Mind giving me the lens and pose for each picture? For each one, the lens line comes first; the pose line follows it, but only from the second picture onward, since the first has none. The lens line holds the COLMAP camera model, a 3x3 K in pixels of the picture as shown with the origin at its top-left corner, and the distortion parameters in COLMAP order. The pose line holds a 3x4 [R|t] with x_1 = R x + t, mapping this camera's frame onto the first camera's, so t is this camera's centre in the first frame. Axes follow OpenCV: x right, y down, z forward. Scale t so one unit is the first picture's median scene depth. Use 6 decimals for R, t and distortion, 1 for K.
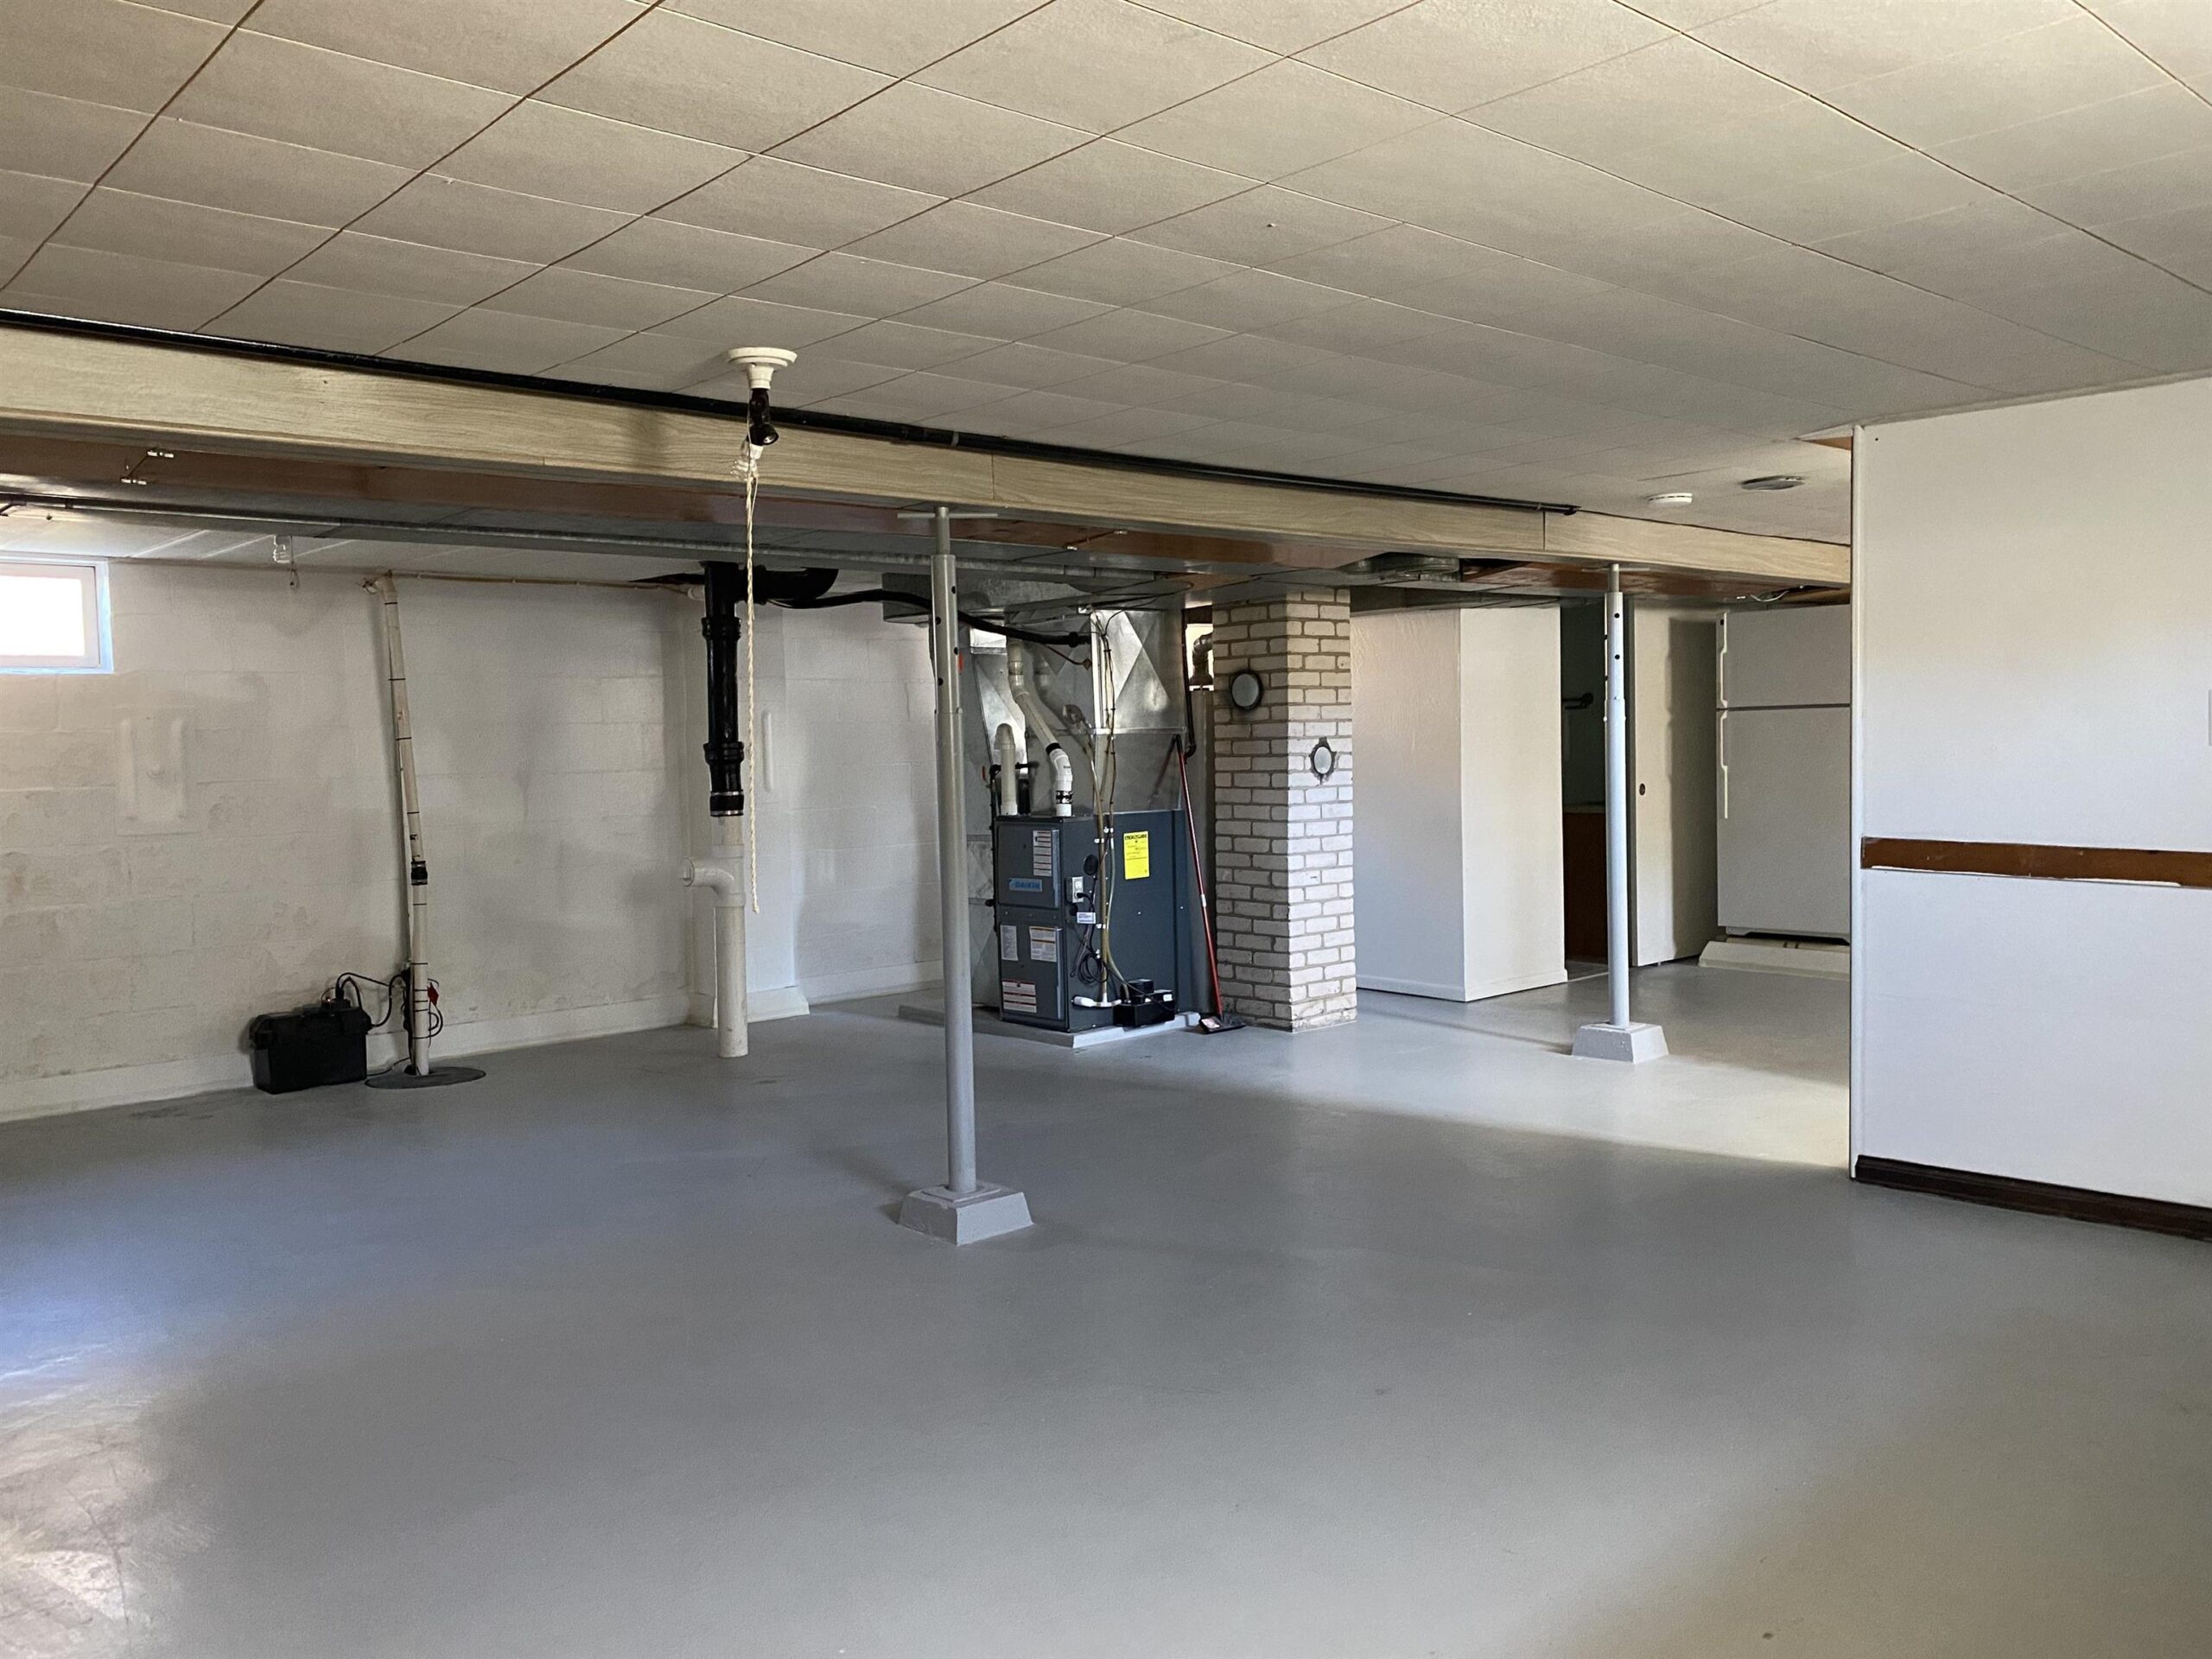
lens RADIAL K [[1694.8, 0, 1105.3], [0, 1694.8, 829.2], [0, 0, 1]] dist [0.004648, -0.005586]
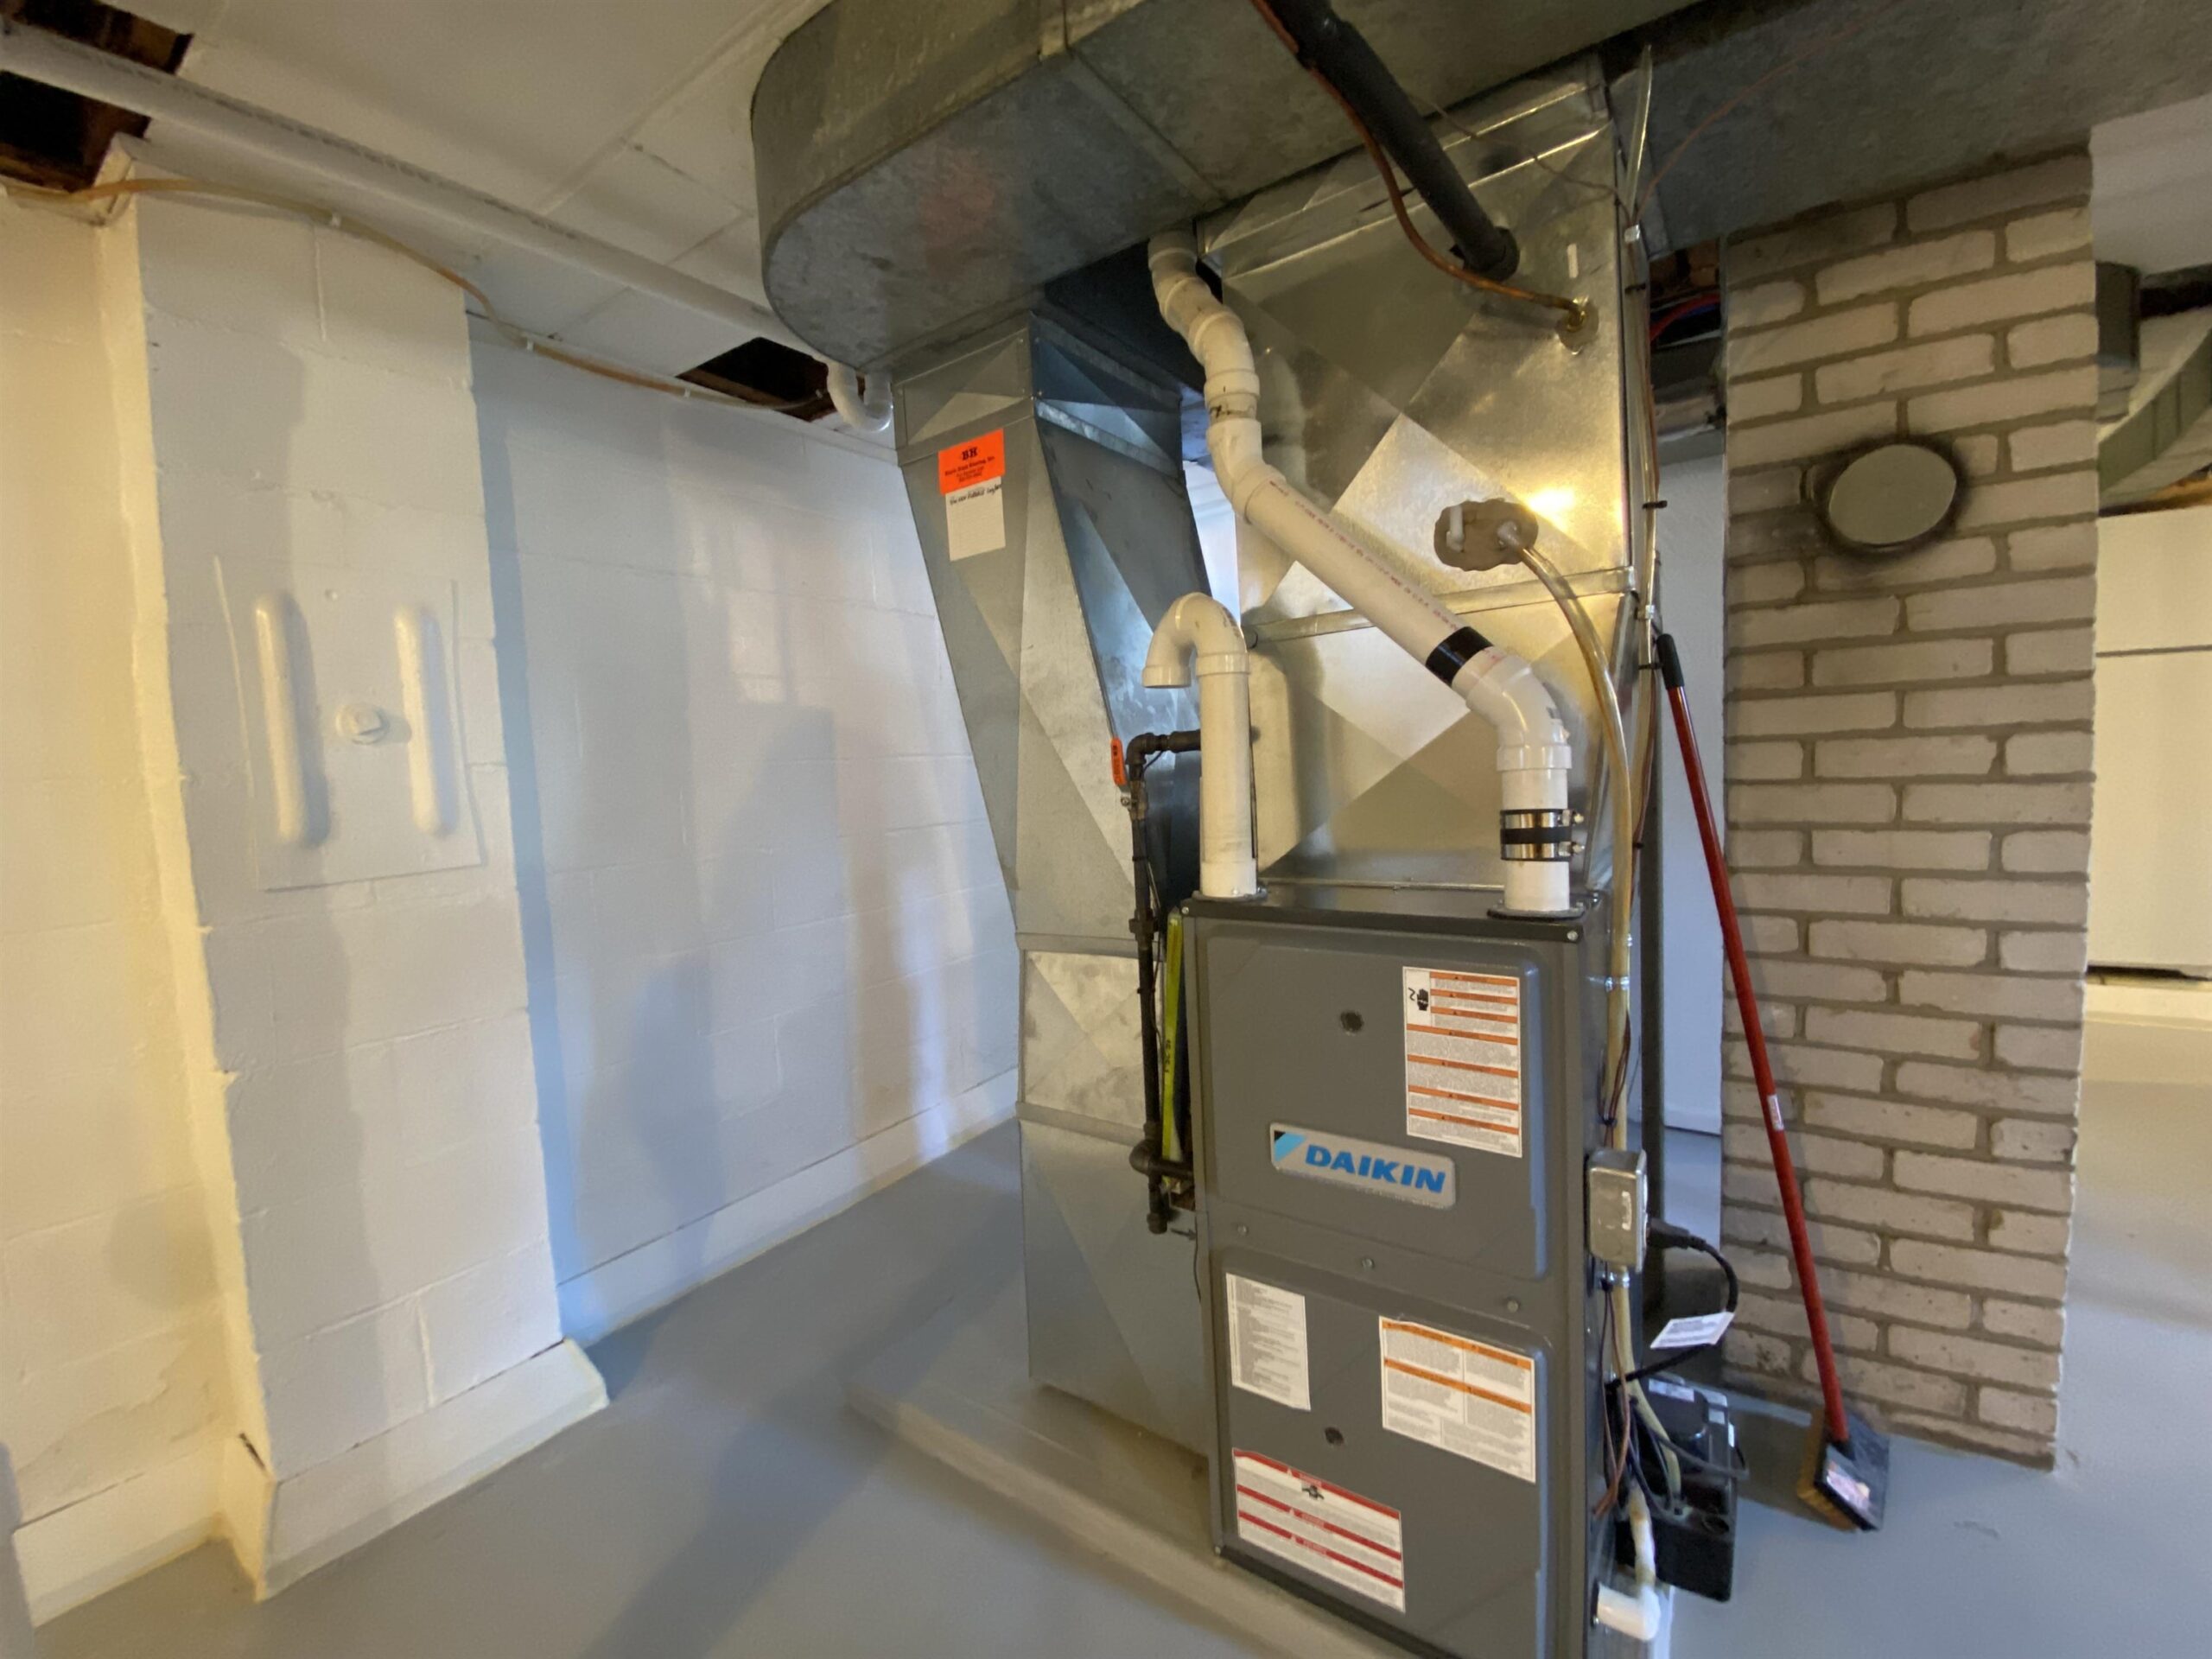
lens RADIAL K [[893.1, 0, 1101.9], [0, 893.1, 825.5], [0, 0, 1]] dist [-0.001176, -0.000167]
pose [[0.970335, -0.042741, 0.237957, -0.118065], [0.039740, 0.999059, 0.017395, -0.025043], [-0.238476, -0.007423, 0.971120, 0.867821]]
